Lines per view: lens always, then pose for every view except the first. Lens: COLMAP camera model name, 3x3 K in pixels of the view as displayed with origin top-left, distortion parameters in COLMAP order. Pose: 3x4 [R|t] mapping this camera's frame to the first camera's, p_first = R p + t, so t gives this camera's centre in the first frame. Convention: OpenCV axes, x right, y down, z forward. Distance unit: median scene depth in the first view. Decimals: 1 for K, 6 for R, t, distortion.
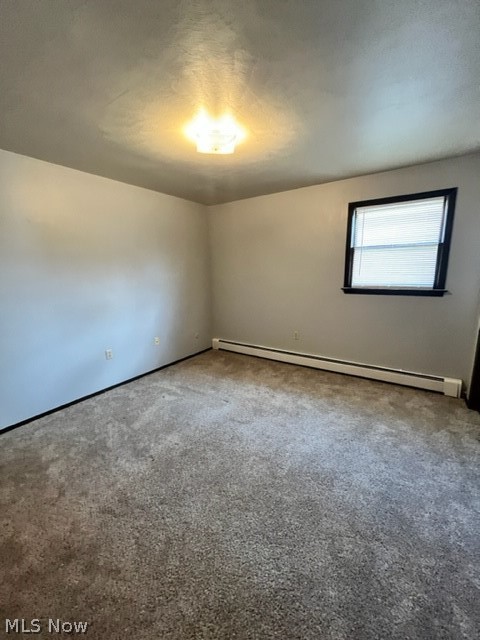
lens RADIAL K [[258.9, 0, 239.7], [0, 258.9, 320.4], [0, 0, 1]] dist [-0.002233, -0.000566]
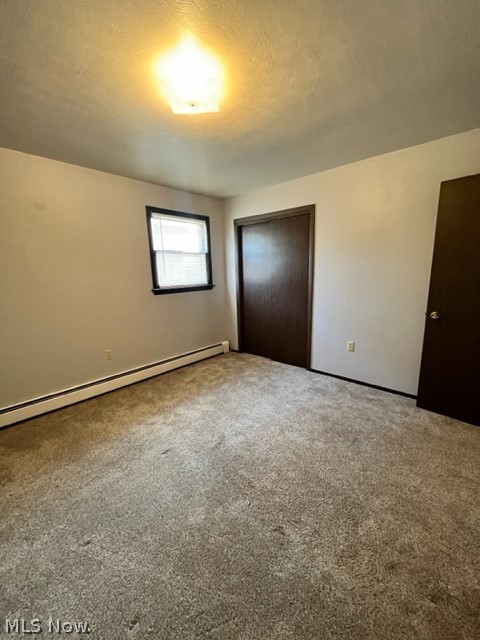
lens RADIAL K [[258.9, 0, 241.3], [0, 258.9, 319.4], [0, 0, 1]] dist [-0.002233, -0.000566]
pose [[0.145968, -0.168081, 0.974906, -0.591308], [0.217472, 0.966808, 0.134124, -0.078956], [-0.965090, 0.192437, 0.177676, 0.551831]]
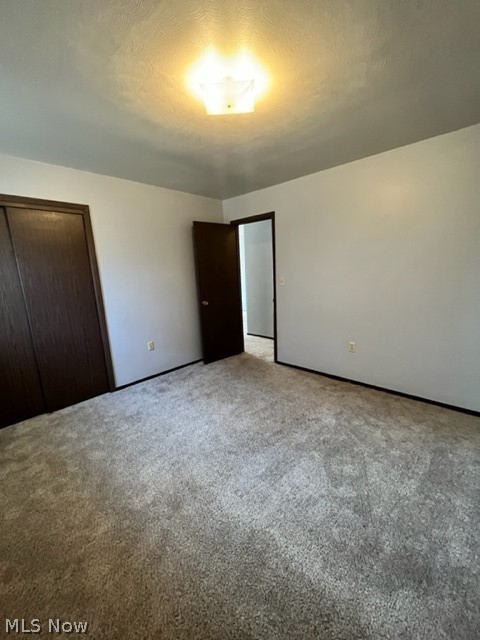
lens RADIAL K [[258.9, 0, 241.2], [0, 258.9, 319.2], [0, 0, 1]] dist [-0.002233, -0.000566]
pose [[-0.983588, 0.029704, 0.177965, -0.153574], [0.096130, 0.920974, 0.377579, -0.240246], [-0.152686, 0.388490, -0.908715, 1.247964]]
